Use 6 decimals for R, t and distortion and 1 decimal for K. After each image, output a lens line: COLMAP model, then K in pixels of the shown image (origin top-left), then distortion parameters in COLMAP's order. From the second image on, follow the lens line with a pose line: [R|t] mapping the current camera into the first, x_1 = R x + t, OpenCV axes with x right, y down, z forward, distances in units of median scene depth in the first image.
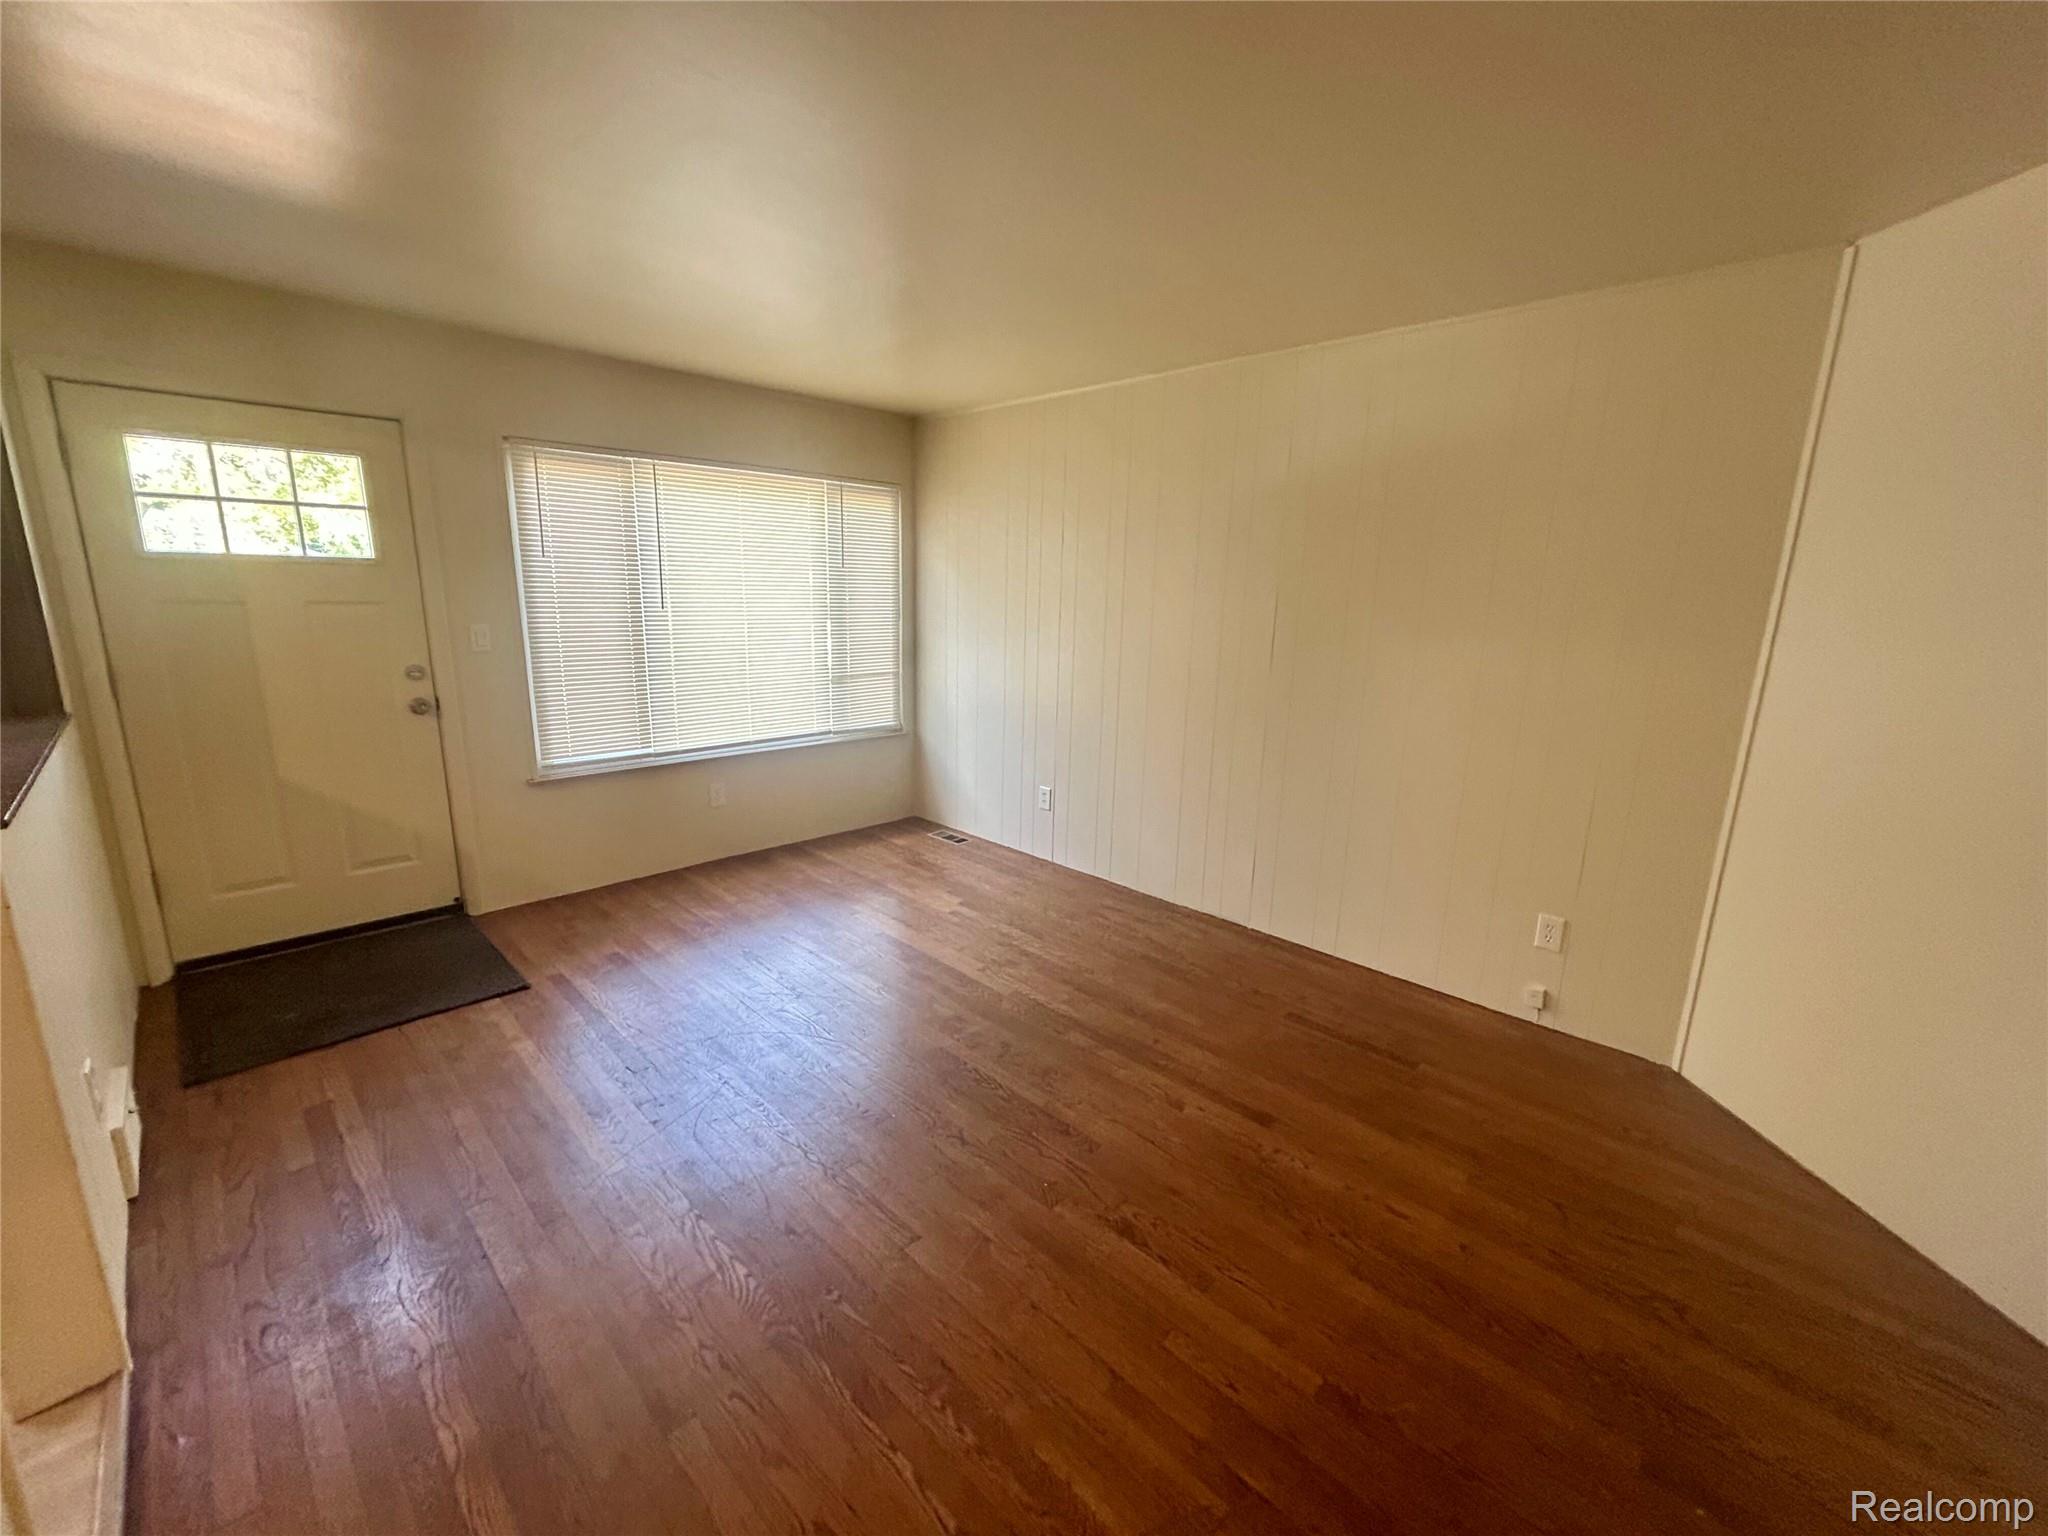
lens RADIAL K [[832.2, 0, 1018.1], [0, 832.2, 772.7], [0, 0, 1]] dist [0.000282, 0.000363]
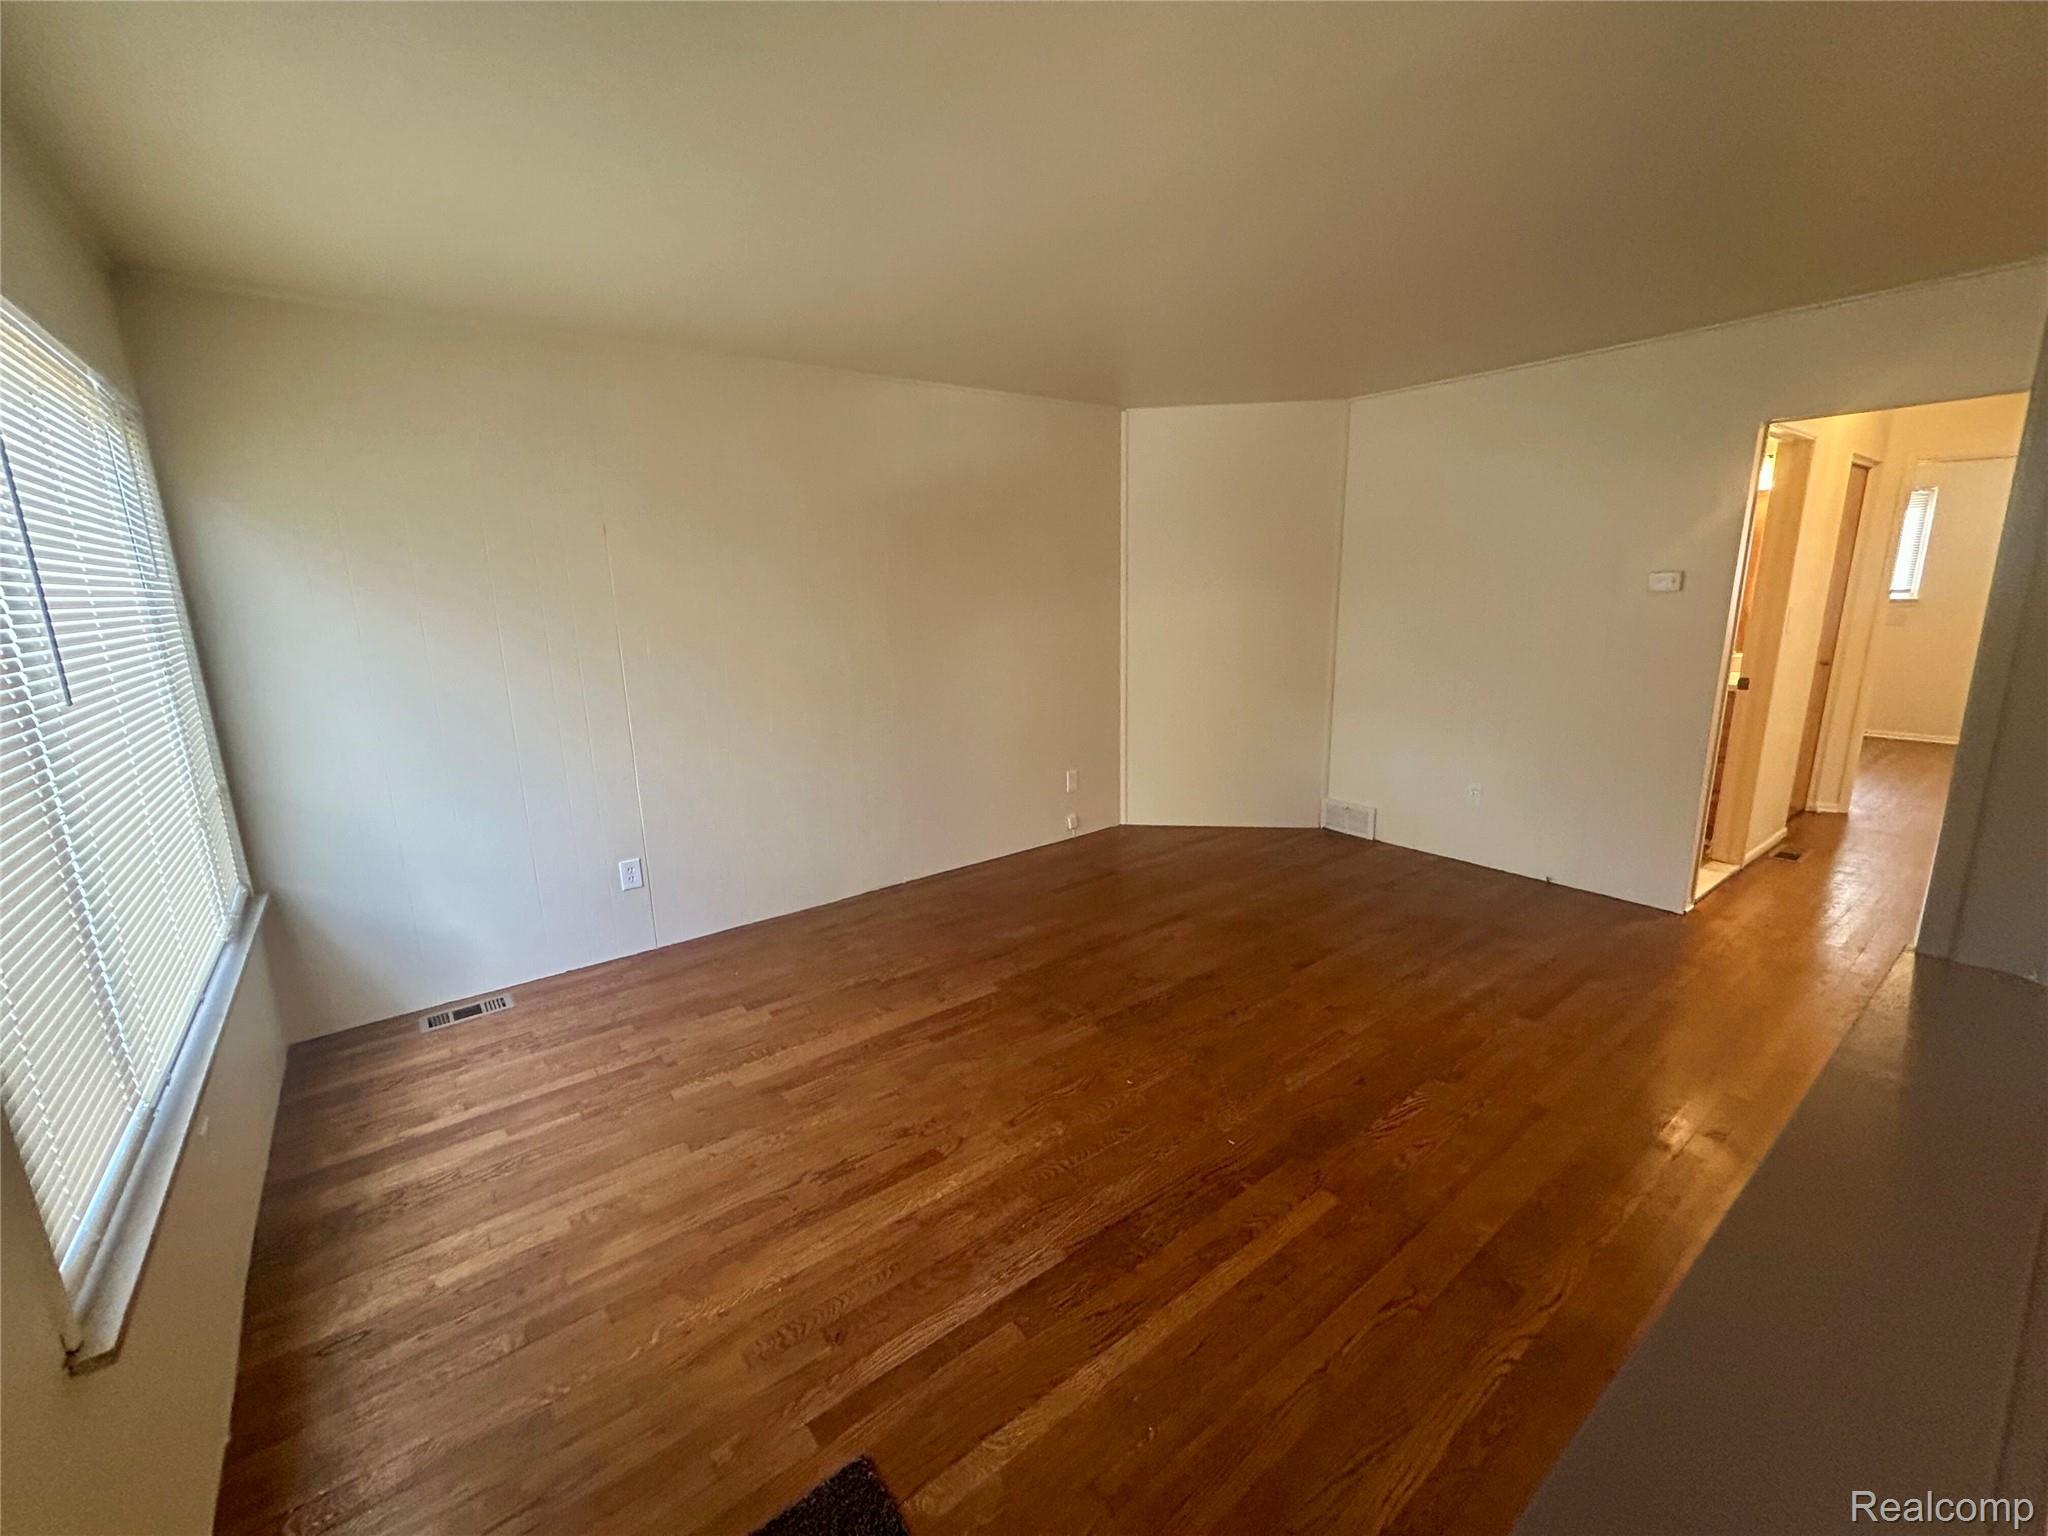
lens RADIAL K [[832.2, 0, 1014.7], [0, 832.2, 764.1], [0, 0, 1]] dist [0.000282, 0.000363]
pose [[0.134906, -0.236392, 0.962247, -0.879179], [0.244994, 0.948930, 0.198772, -0.181753], [-0.960093, 0.208929, 0.185931, 0.703326]]
